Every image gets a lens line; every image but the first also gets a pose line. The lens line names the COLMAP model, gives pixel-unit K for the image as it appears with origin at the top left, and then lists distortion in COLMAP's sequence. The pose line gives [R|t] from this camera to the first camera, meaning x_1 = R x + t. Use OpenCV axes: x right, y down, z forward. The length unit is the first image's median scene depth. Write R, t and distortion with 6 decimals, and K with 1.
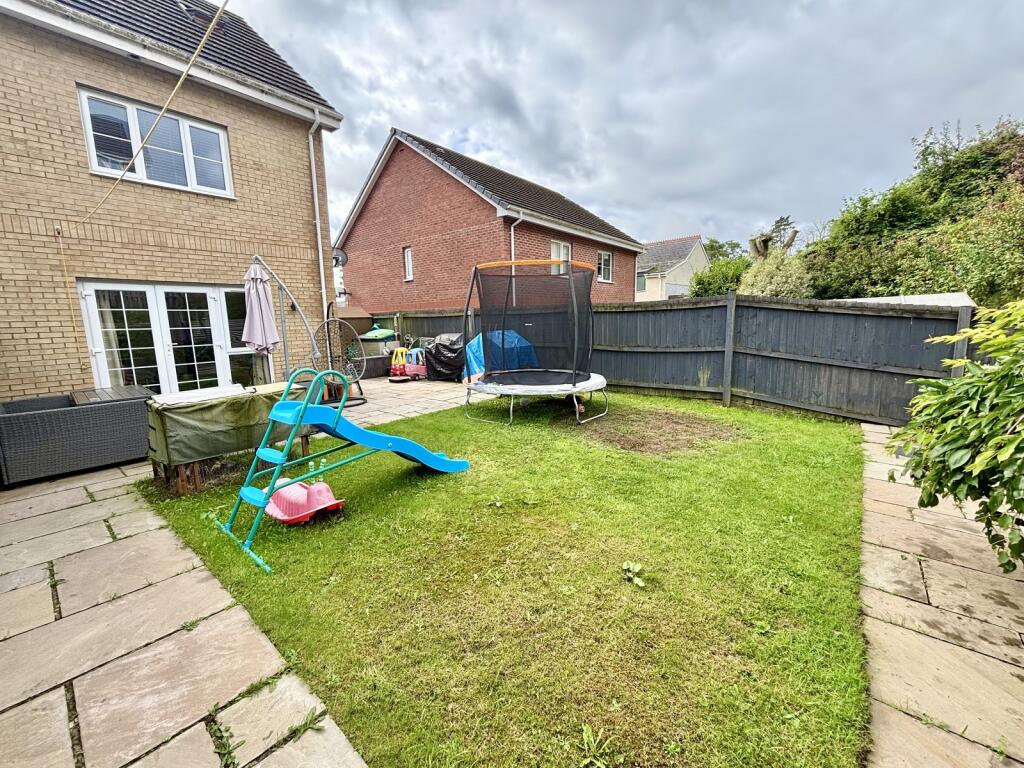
lens RADIAL K [[415.8, 0, 512.0], [0, 415.8, 384.0], [0, 0, 1]] dist [-0.002478, 0.000721]
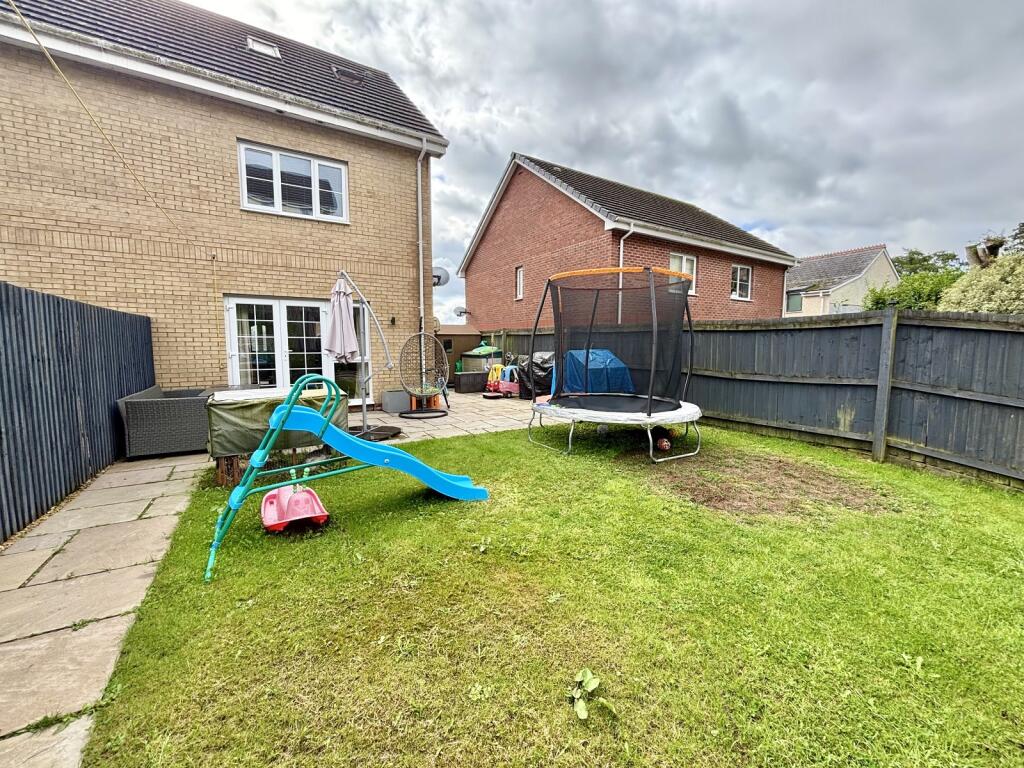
lens RADIAL K [[415.8, 0, 512.0], [0, 415.8, 384.0], [0, 0, 1]] dist [-0.002478, 0.000721]
pose [[0.947442, 0.058165, -0.314597, 0.138807], [-0.074452, 0.996422, -0.039994, -0.004734], [0.311145, 0.061314, 0.948382, 0.109625]]
